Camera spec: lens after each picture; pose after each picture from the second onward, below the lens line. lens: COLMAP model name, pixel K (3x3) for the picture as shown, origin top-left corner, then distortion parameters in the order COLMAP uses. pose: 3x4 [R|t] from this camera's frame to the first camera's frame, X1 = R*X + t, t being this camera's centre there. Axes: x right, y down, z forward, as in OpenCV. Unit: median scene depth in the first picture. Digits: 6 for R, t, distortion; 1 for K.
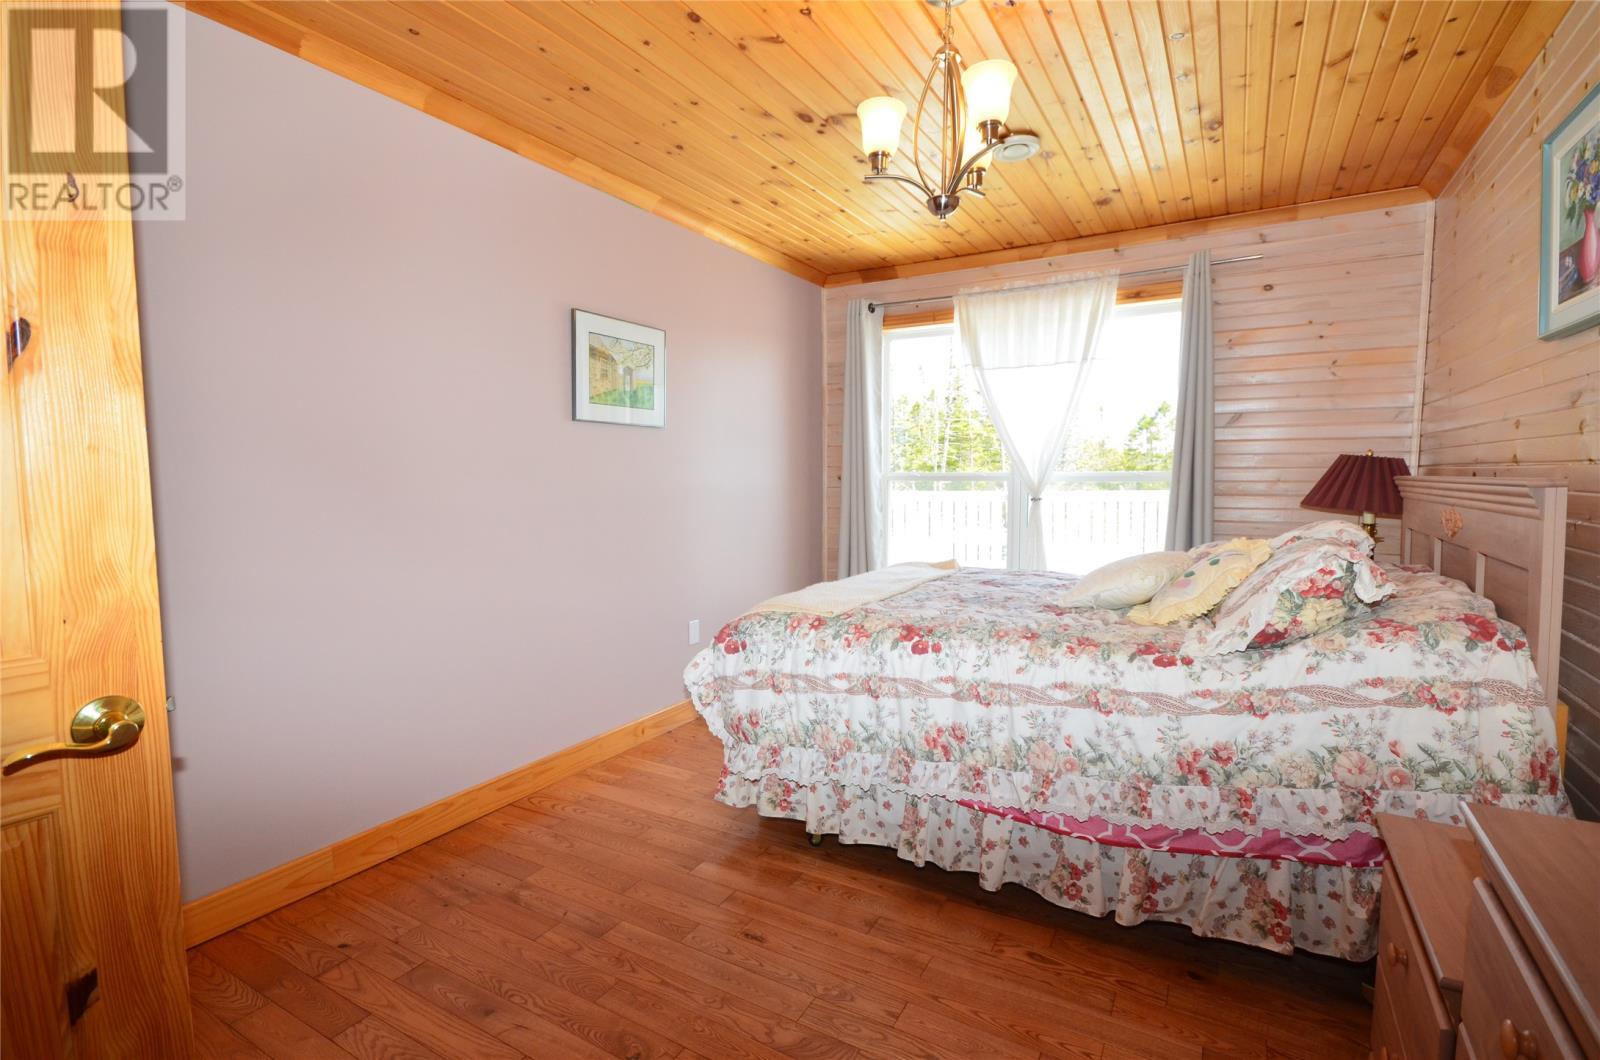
lens RADIAL K [[746.9, 0, 790.1], [0, 746.9, 526.4], [0, 0, 1]] dist [0.006497, 0.000546]
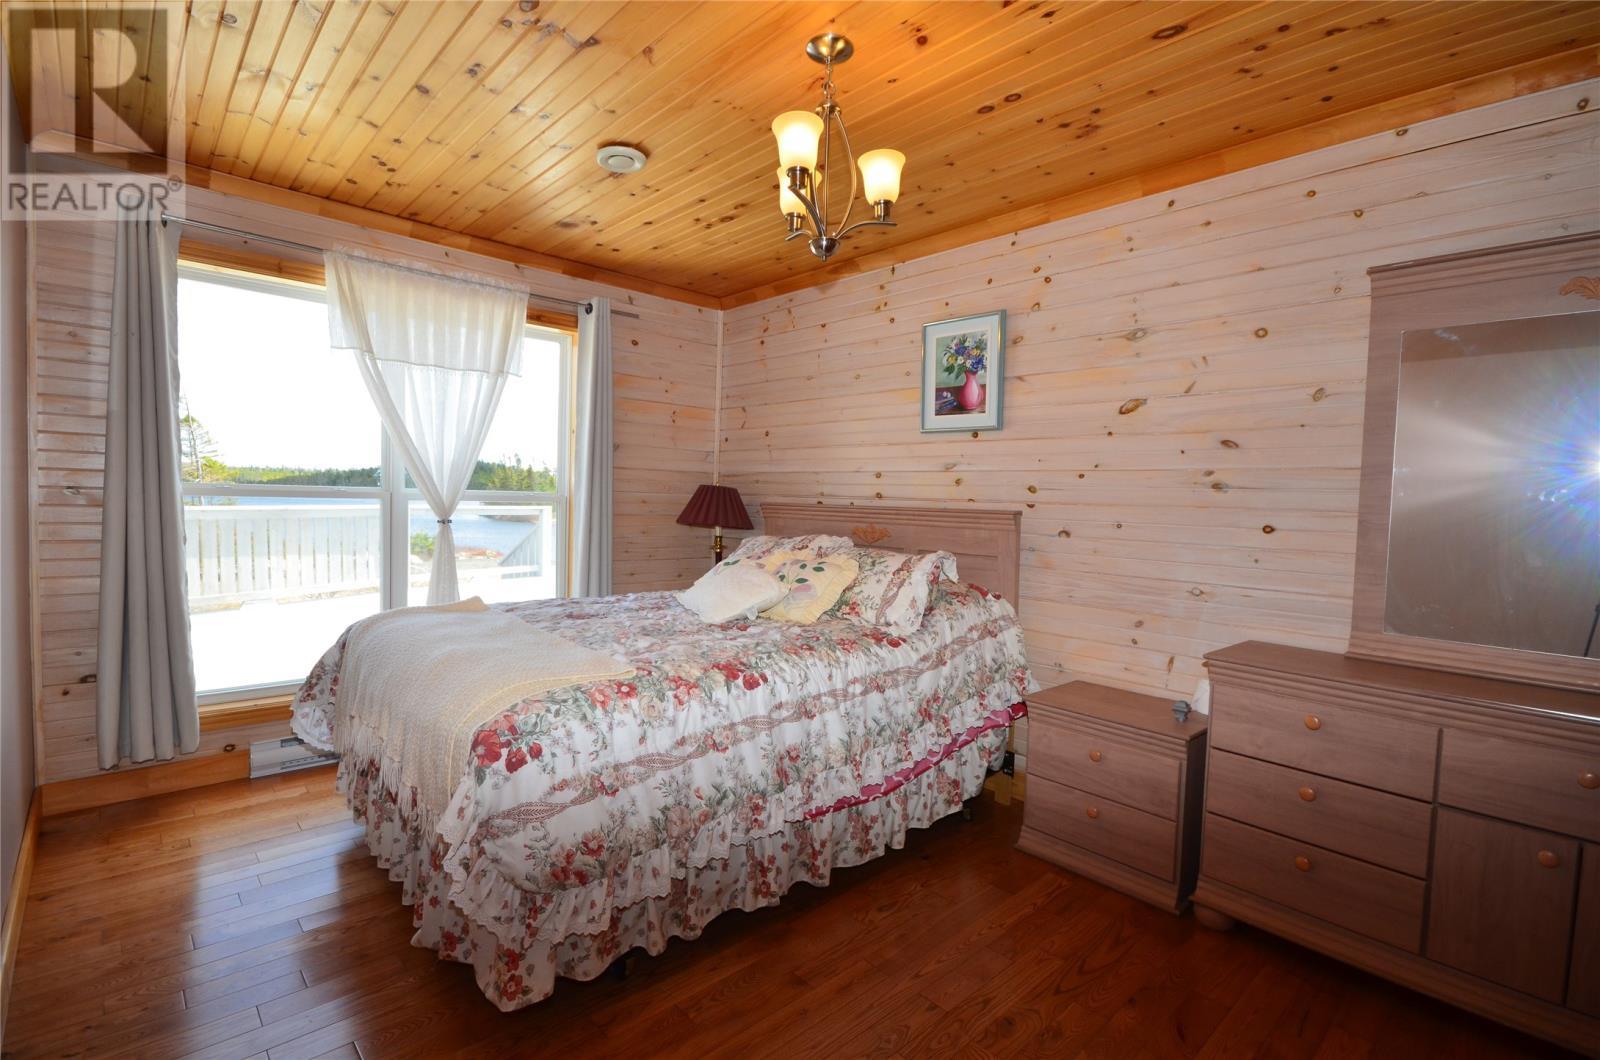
lens RADIAL K [[746.9, 0, 788.8], [0, 746.9, 532.0], [0, 0, 1]] dist [0.006497, 0.000546]
pose [[0.292128, -0.031739, 0.955852, -0.506617], [0.038520, 0.999029, 0.021400, -0.033723], [-0.955603, 0.030568, 0.293067, 0.471808]]
